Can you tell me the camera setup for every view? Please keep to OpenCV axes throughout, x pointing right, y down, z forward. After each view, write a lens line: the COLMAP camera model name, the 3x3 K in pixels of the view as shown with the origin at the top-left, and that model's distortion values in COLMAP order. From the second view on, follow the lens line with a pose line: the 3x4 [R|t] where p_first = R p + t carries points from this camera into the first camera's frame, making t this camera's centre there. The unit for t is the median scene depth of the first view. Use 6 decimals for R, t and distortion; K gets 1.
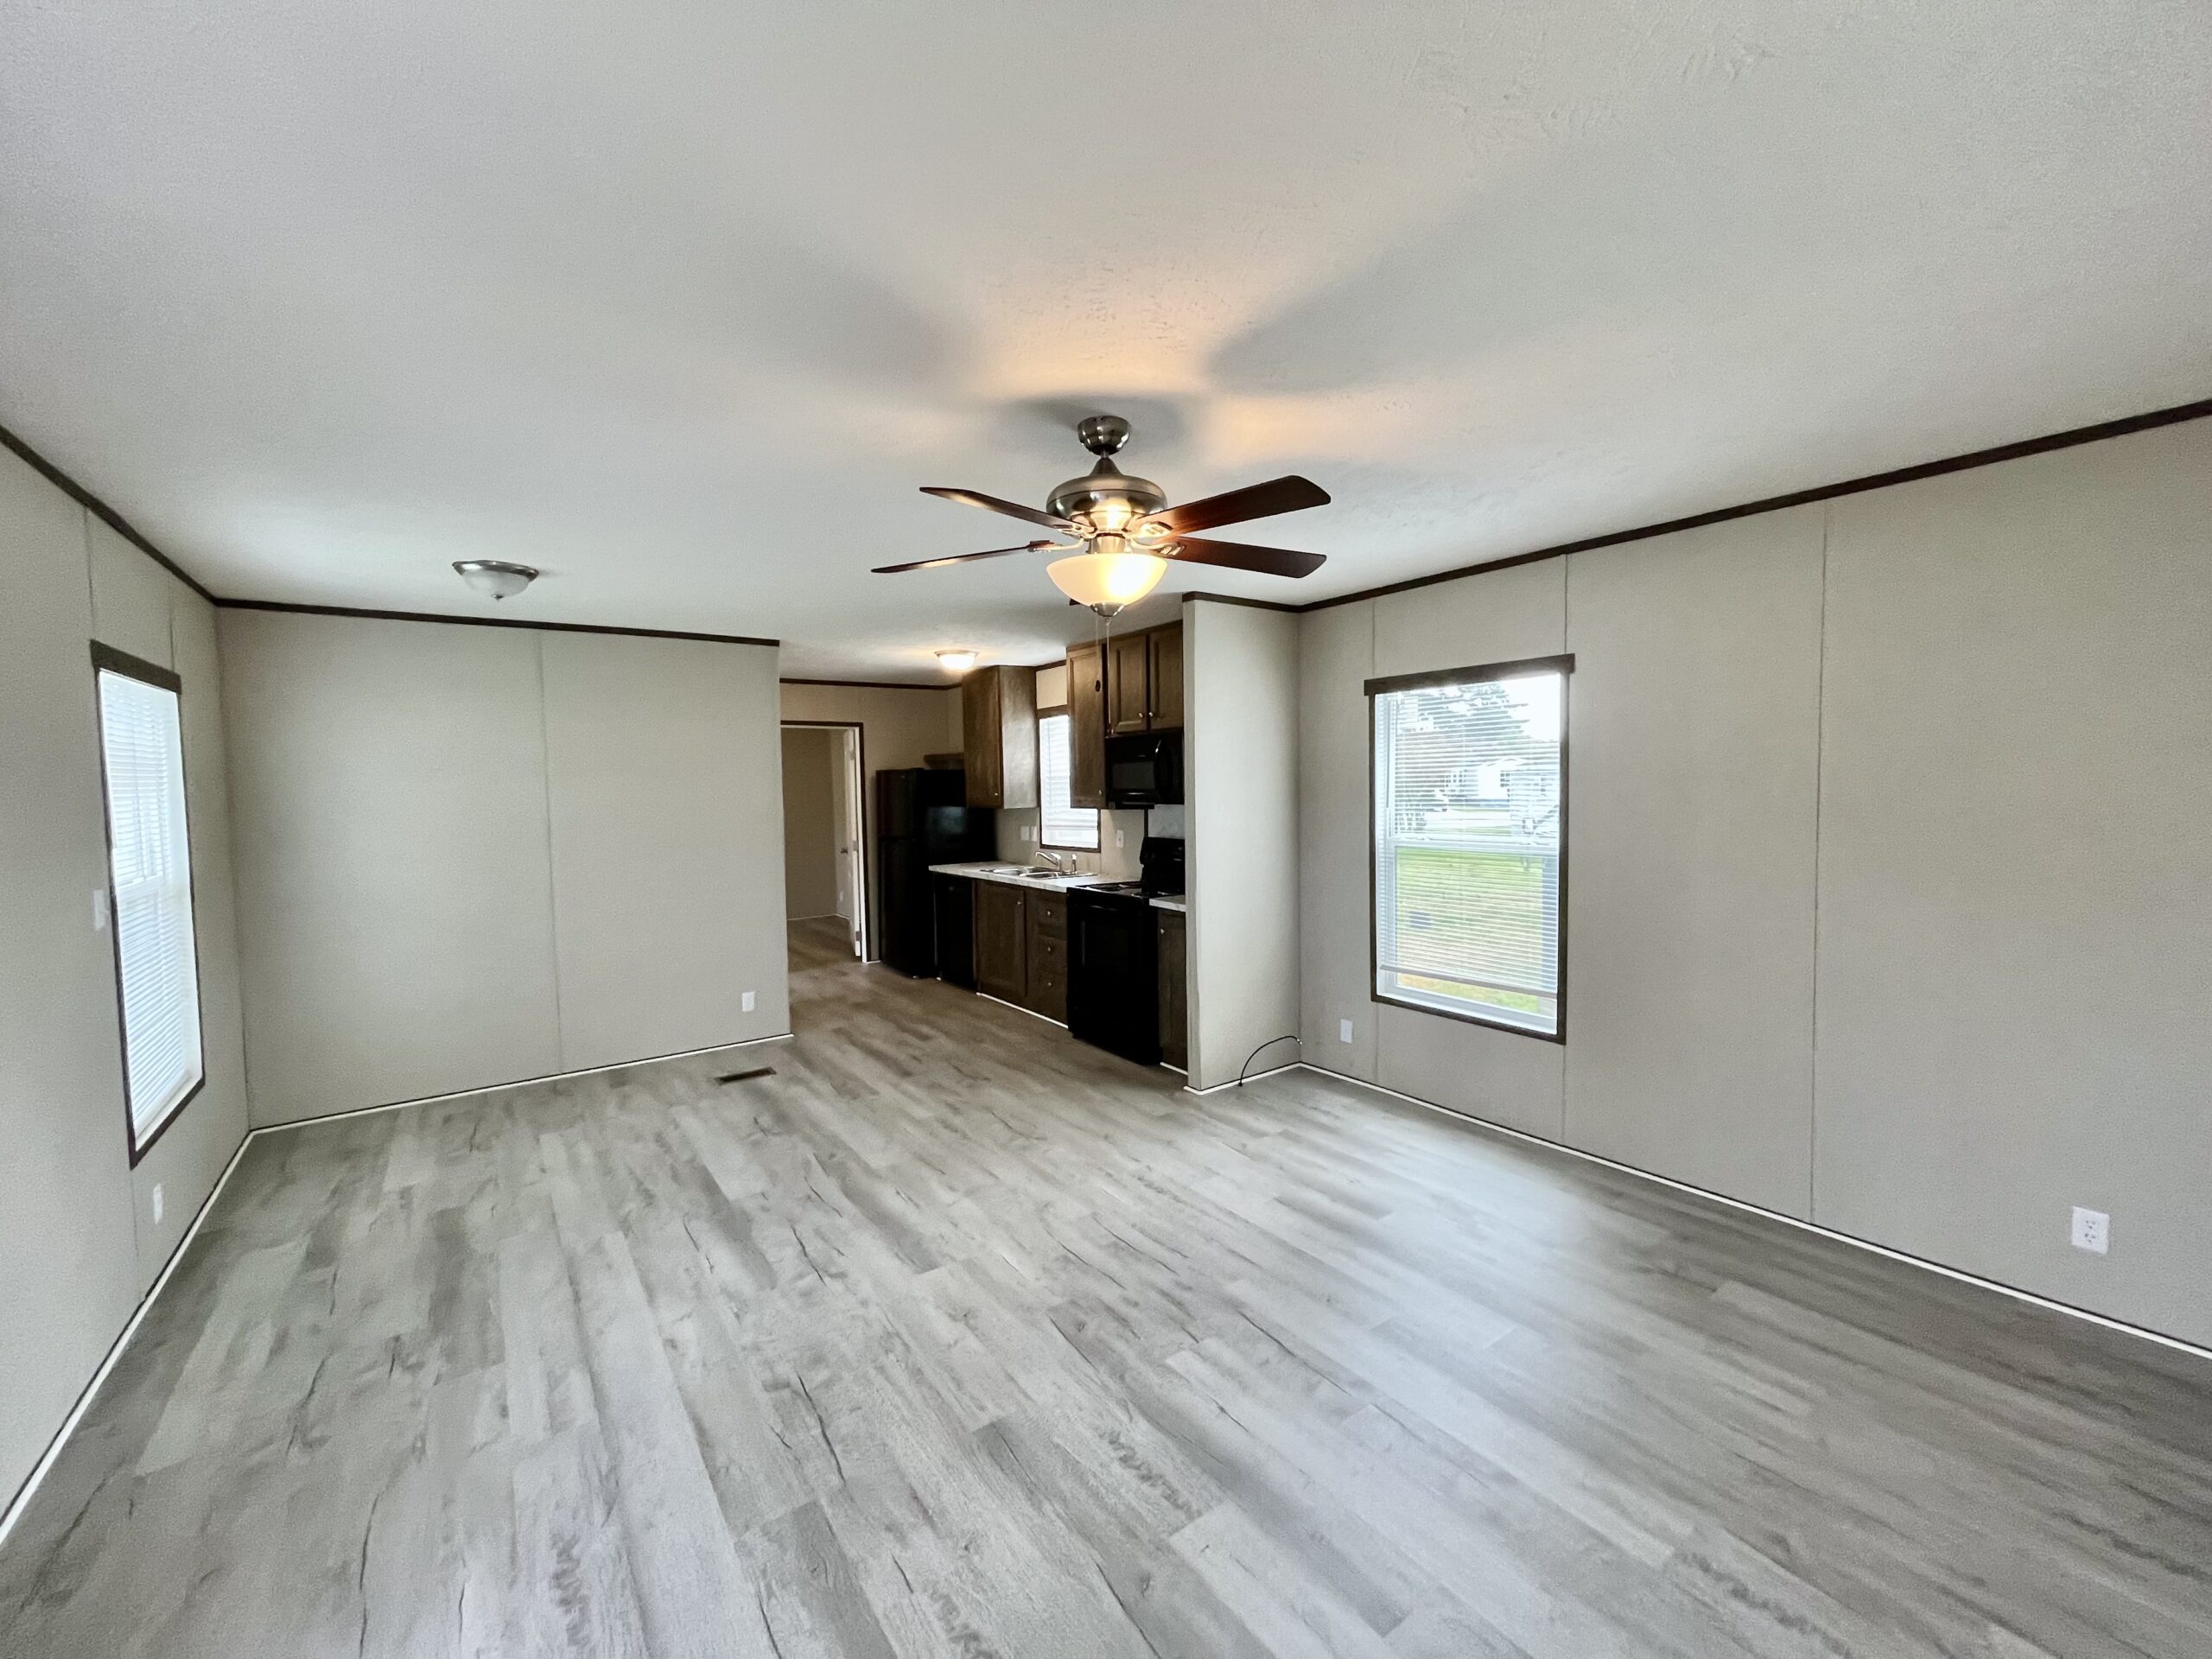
lens RADIAL K [[893.2, 0, 1106.0], [0, 893.2, 829.5], [0, 0, 1]] dist [-0.002824, -0.000054]
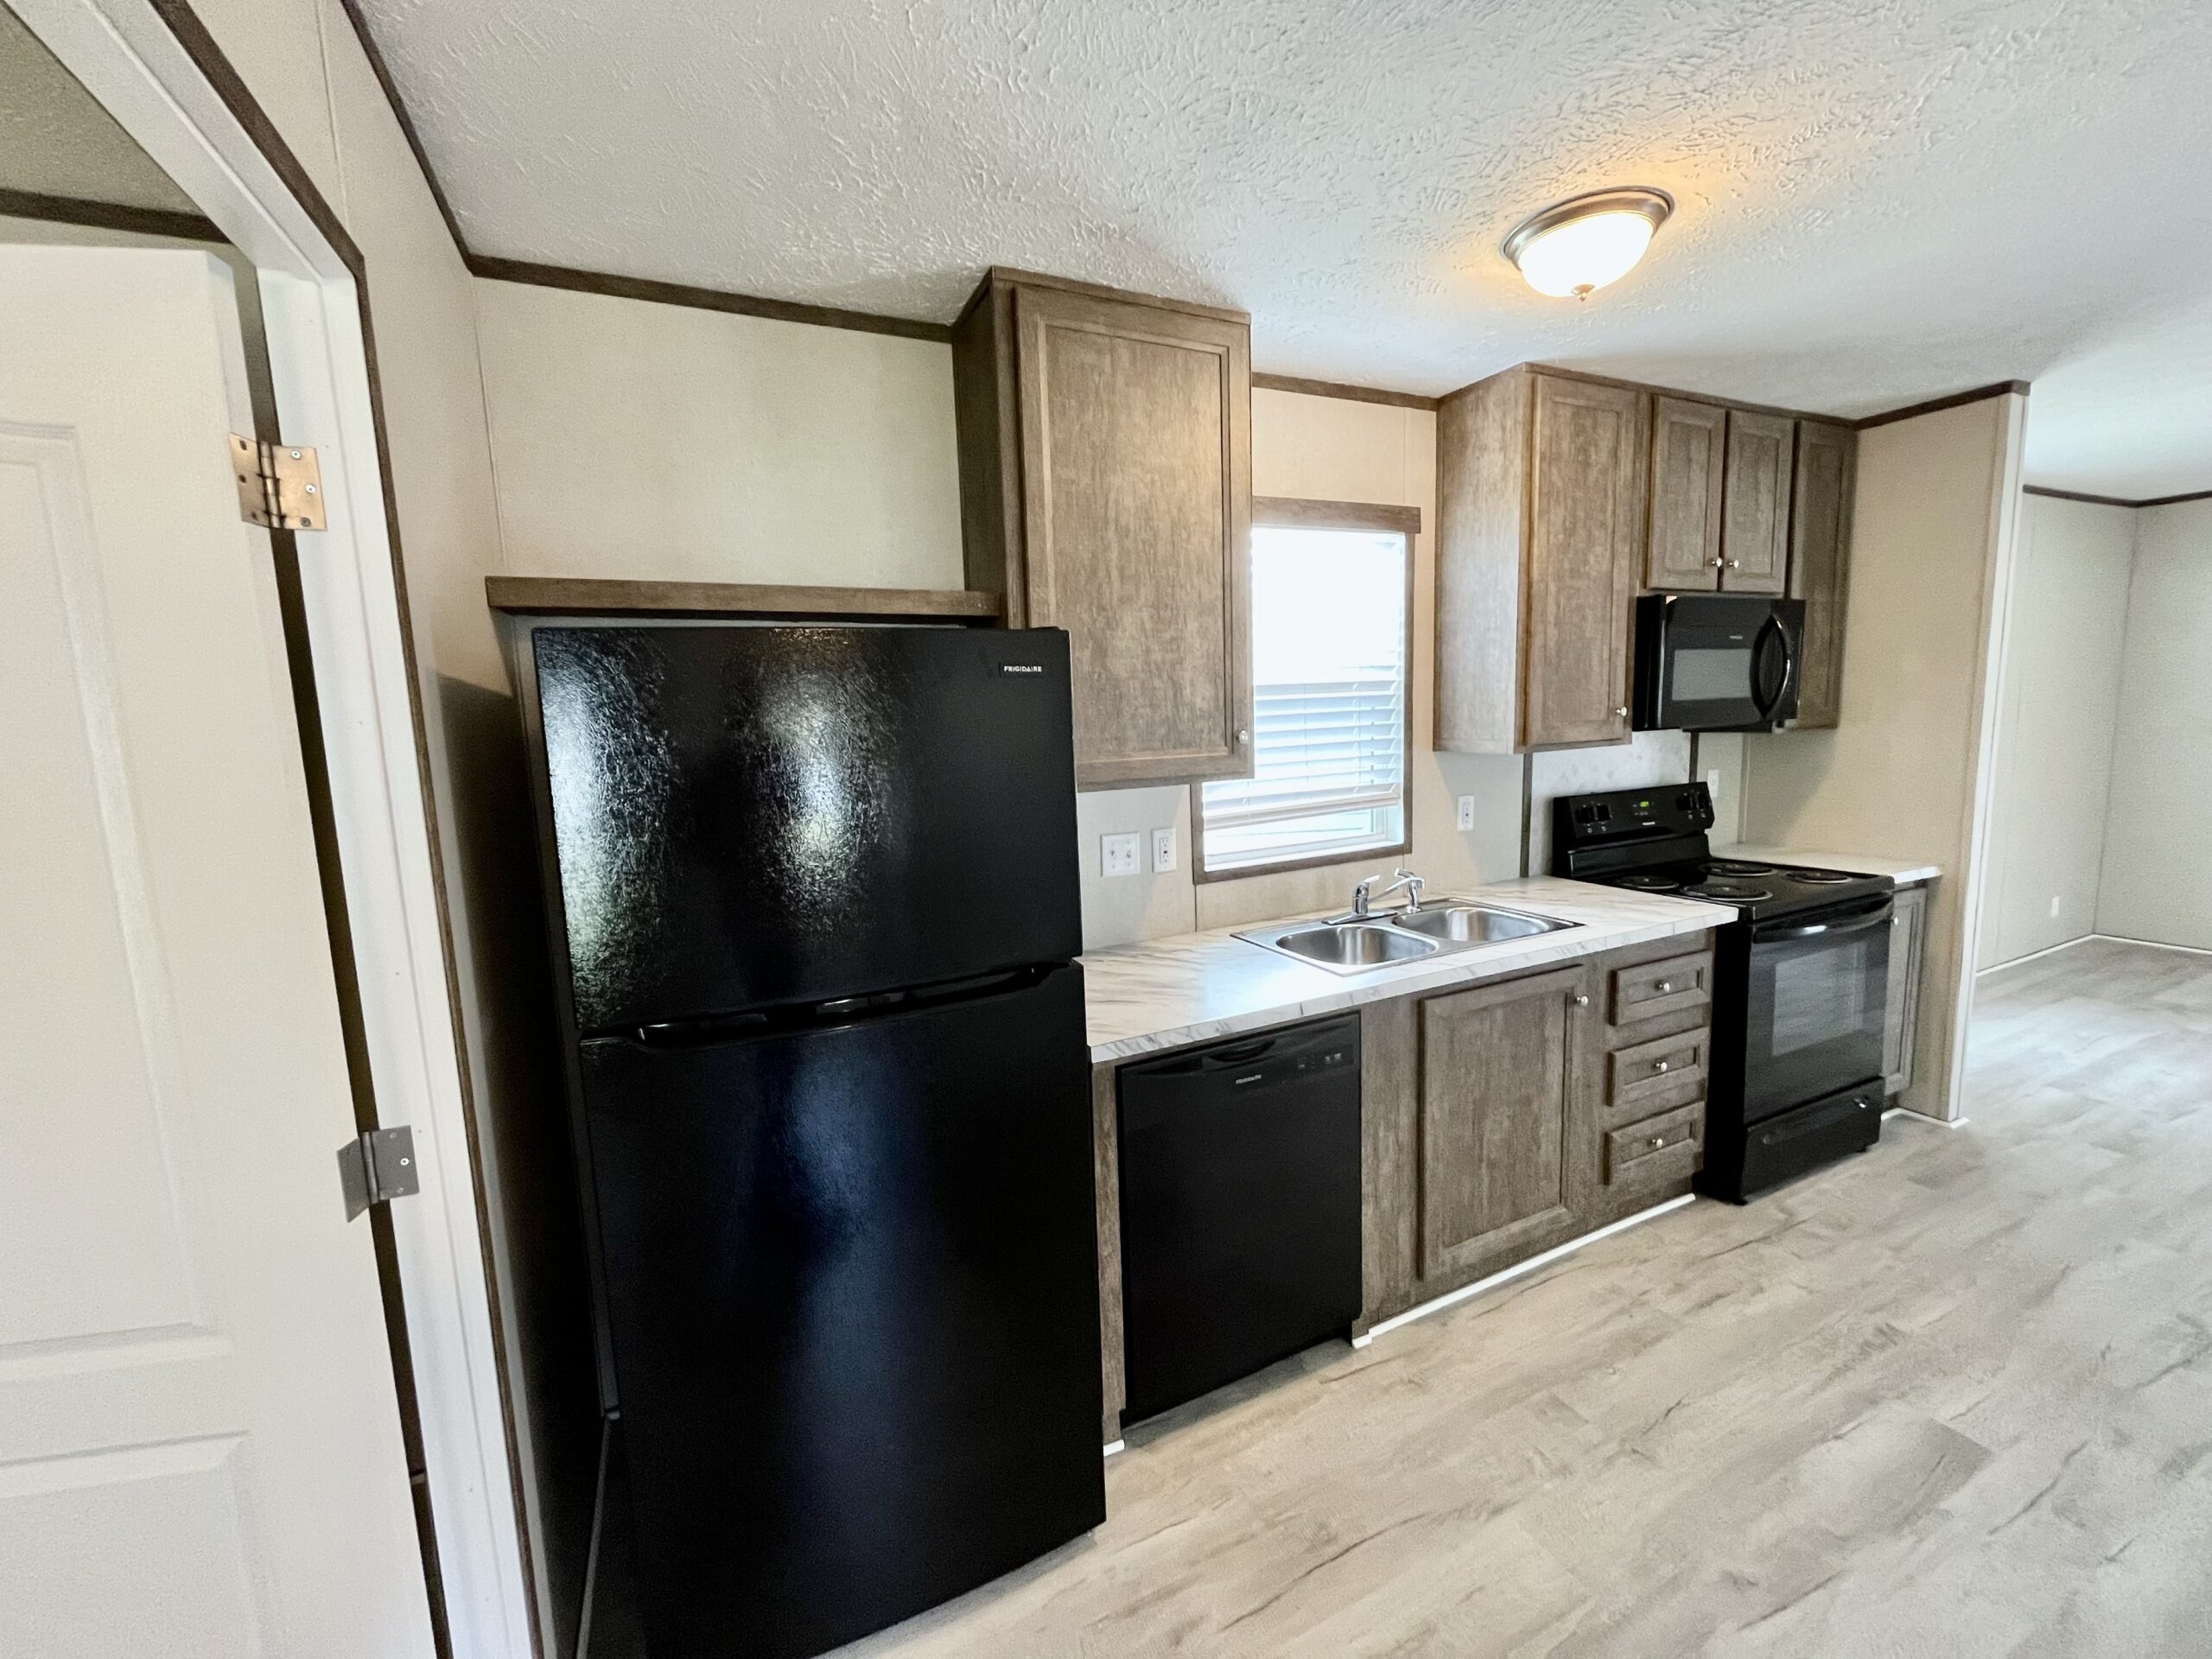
lens RADIAL K [[893.2, 0, 1106.0], [0, 893.2, 829.5], [0, 0, 1]] dist [-0.002824, -0.000054]
pose [[0.176636, -0.125639, 0.976225, -0.570266], [0.082809, 0.990200, 0.112455, -0.059402], [-0.980787, 0.060976, 0.185309, 1.275507]]
